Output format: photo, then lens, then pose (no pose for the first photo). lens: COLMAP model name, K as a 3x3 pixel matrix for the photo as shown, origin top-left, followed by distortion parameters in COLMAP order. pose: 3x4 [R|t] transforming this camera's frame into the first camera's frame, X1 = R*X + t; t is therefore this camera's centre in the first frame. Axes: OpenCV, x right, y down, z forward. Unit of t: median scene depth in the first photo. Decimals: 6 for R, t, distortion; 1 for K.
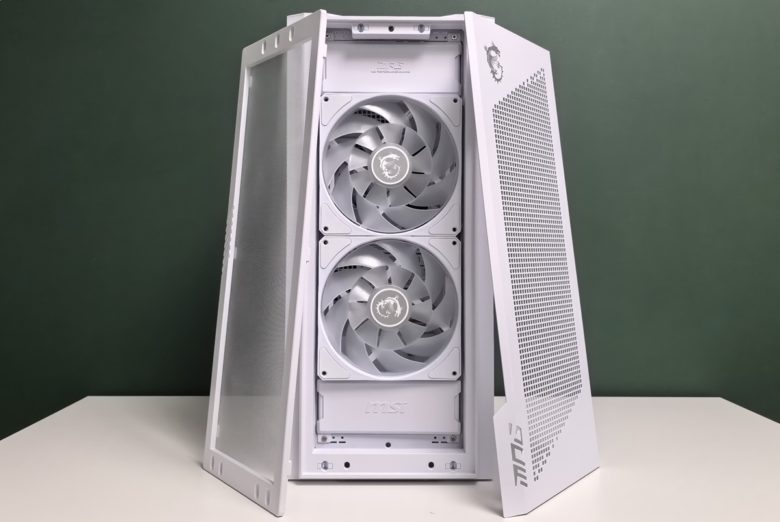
lens RADIAL K [[613.6, 0, 390.4], [0, 613.6, 267.2], [0, 0, 1]] dist [0.030193, 0.010941]
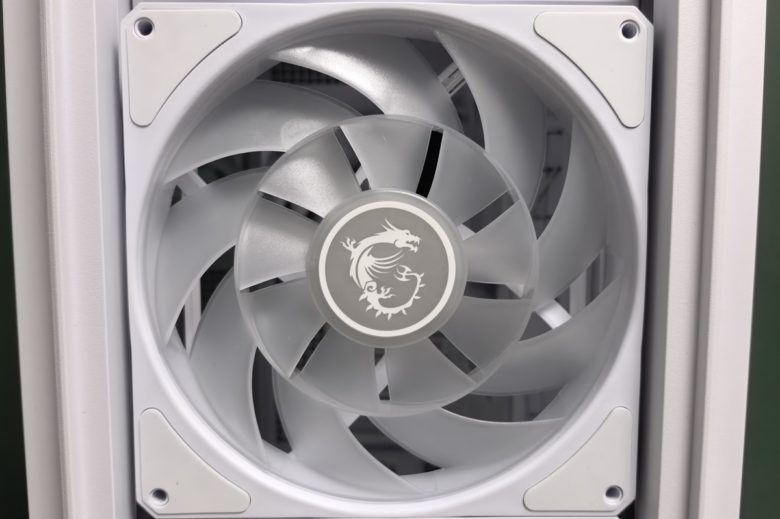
lens RADIAL K [[620.6, 0, 393.6], [0, 620.6, 254.0], [0, 0, 1]] dist [-0.004799, -0.017403]
pose [[0.999993, -0.003158, -0.001783, 0.003158], [0.003297, 0.996434, 0.084307, -0.195083], [0.001510, -0.084312, 0.996438, 0.717398]]
